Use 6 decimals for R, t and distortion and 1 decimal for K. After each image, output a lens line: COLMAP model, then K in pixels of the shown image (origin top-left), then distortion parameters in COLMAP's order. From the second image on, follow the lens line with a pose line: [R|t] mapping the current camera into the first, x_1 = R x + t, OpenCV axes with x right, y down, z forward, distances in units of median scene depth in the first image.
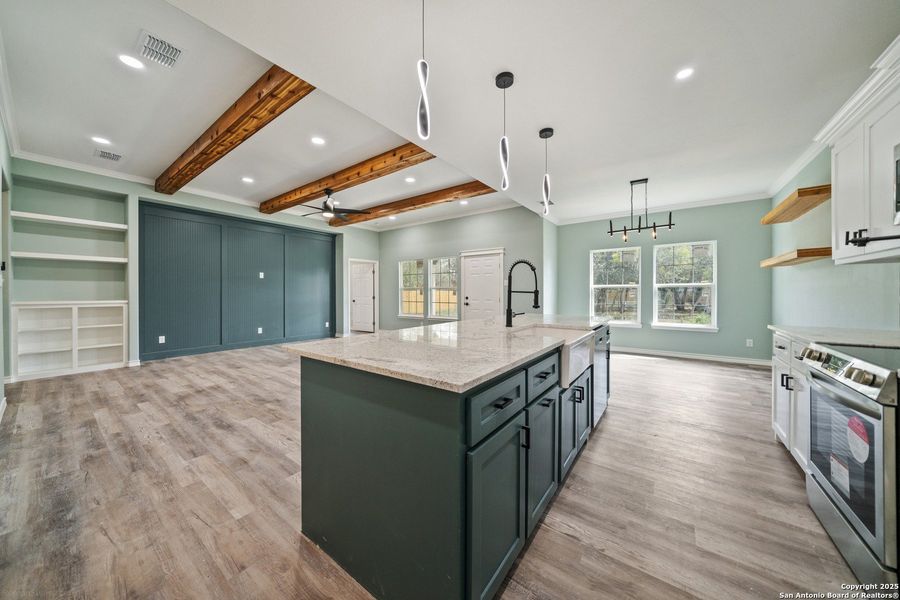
lens RADIAL K [[302.5, 0, 449.0], [0, 302.5, 292.3], [0, 0, 1]] dist [-0.000255, -0.000041]
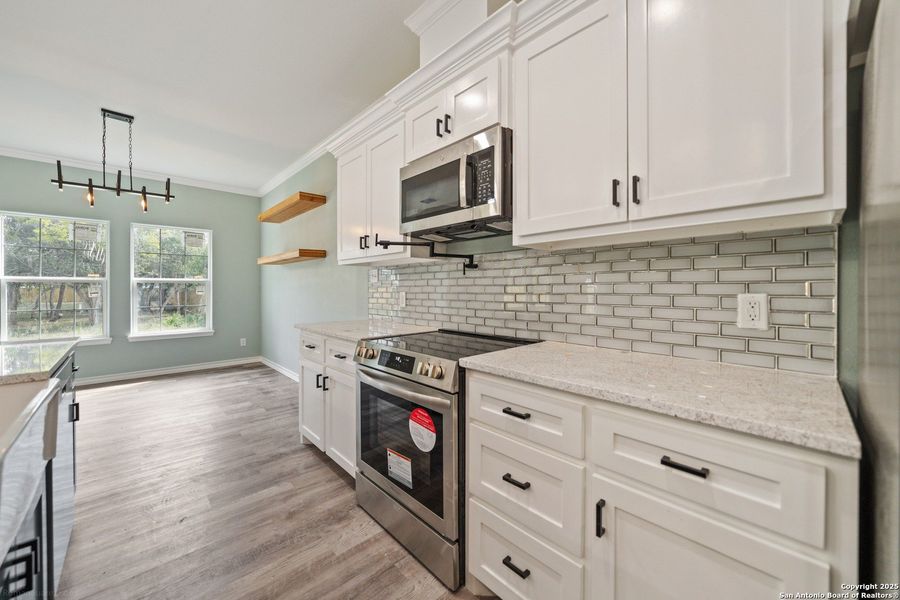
lens RADIAL K [[344.1, 0, 448.0], [0, 344.1, 292.2], [0, 0, 1]] dist [-0.001368, 0.000061]
pose [[0.195270, -0.004756, 0.980738, 0.062545], [-0.001954, 0.999984, 0.005239, 0.001121], [-0.980748, -0.002939, 0.195257, 0.206835]]
